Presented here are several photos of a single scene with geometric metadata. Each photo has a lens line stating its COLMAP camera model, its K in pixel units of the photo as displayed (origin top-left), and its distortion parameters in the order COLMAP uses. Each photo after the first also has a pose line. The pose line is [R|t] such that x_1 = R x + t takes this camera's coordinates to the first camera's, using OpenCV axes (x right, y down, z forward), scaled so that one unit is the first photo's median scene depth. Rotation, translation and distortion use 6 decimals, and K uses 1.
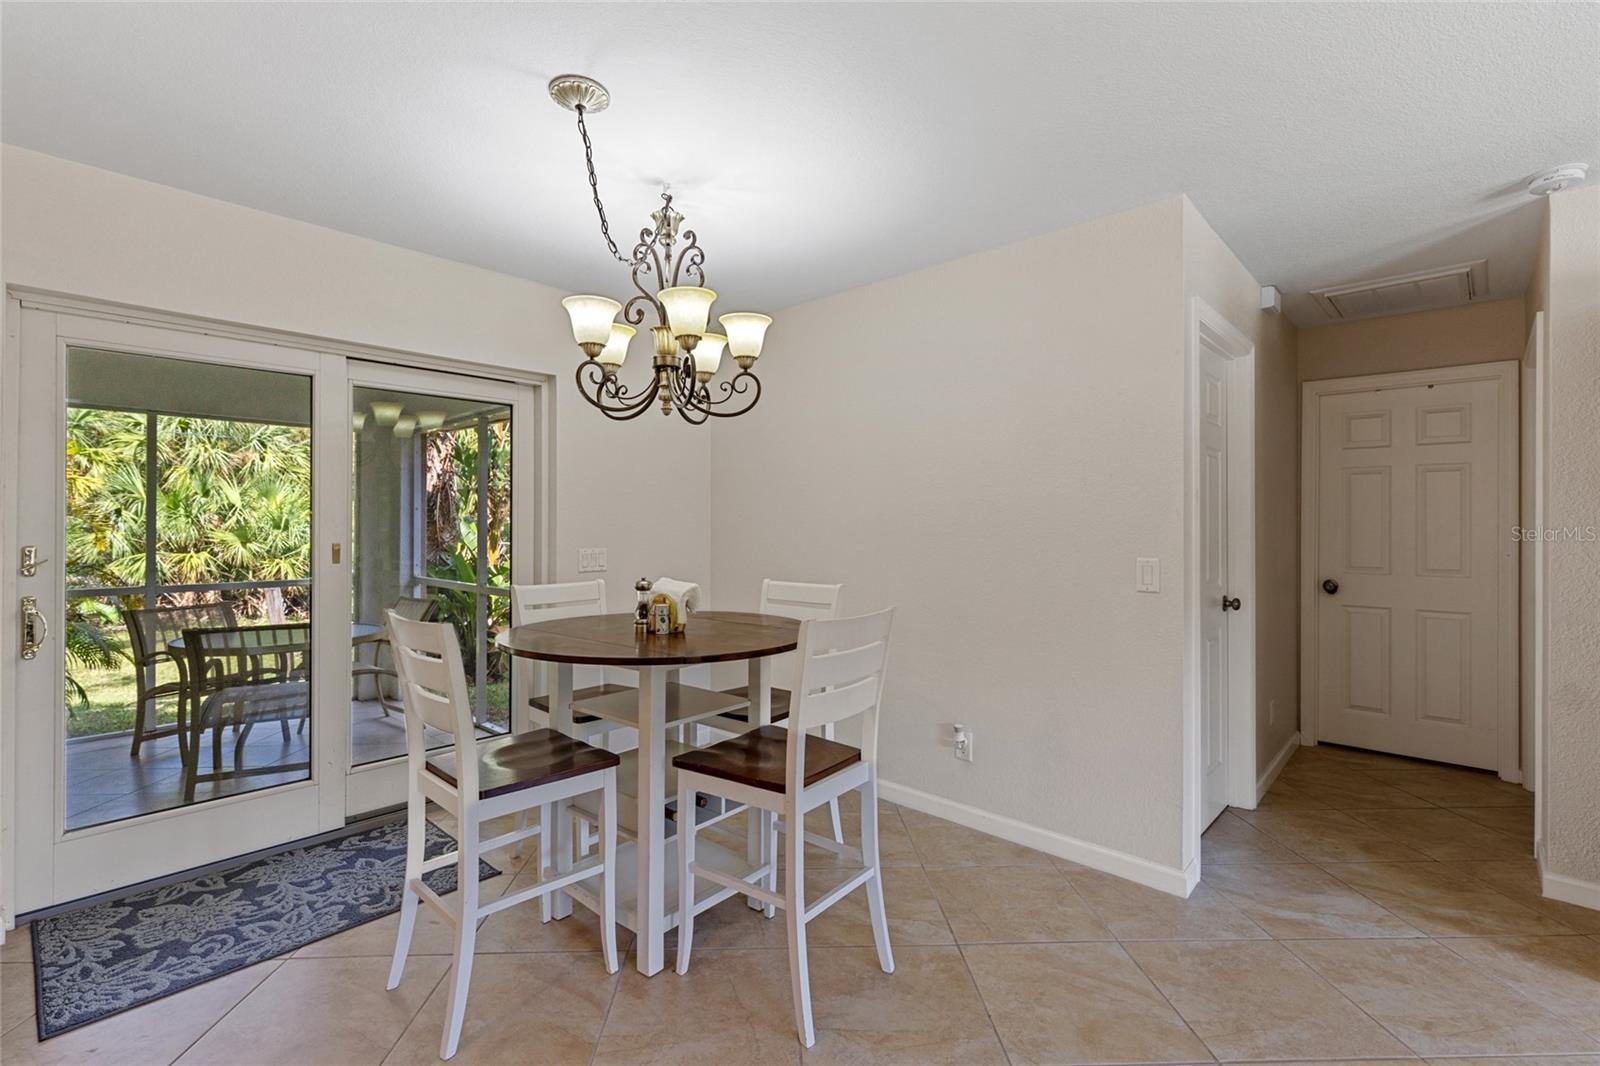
lens RADIAL K [[715.1, 0, 807.1], [0, 715.1, 523.5], [0, 0, 1]] dist [0.013380, -0.000004]
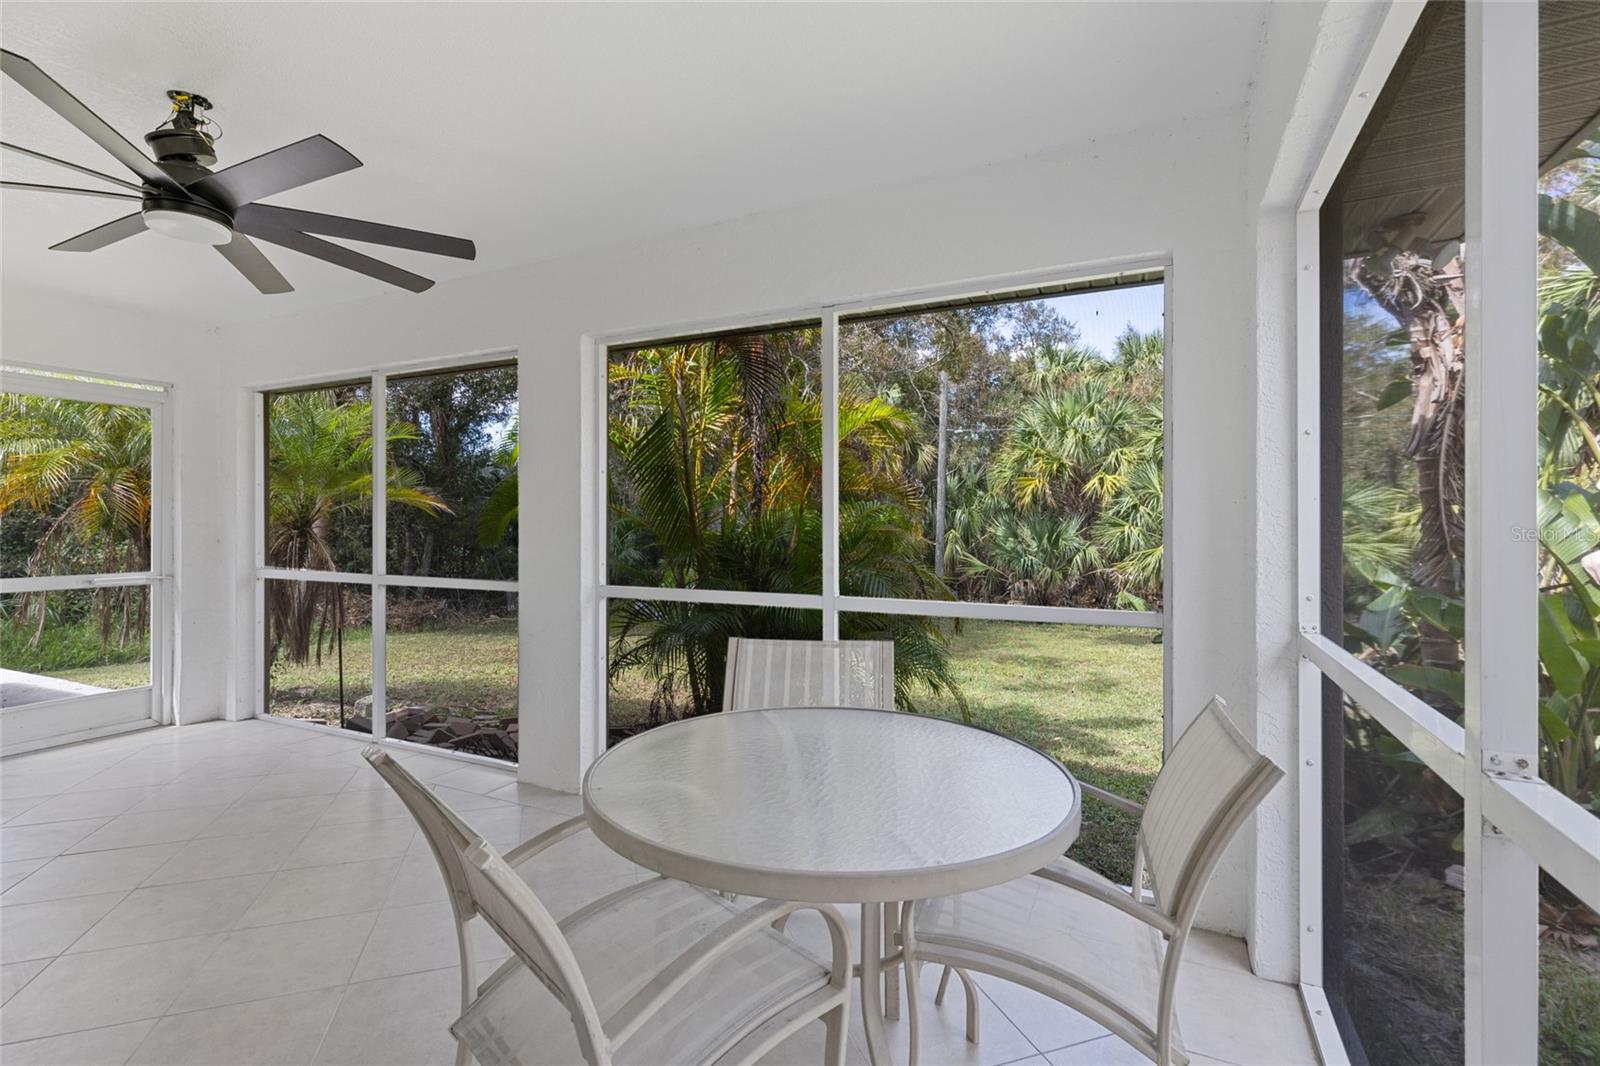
lens RADIAL K [[717.8, 0, 796.8], [0, 717.8, 533.0], [0, 0, 1]] dist [0.004578, -0.000802]
pose [[0.280936, 0.009280, -0.959682, -0.105086], [0.002010, 0.999945, 0.010257, 0.008732], [0.959724, -0.004811, 0.280902, 0.248011]]
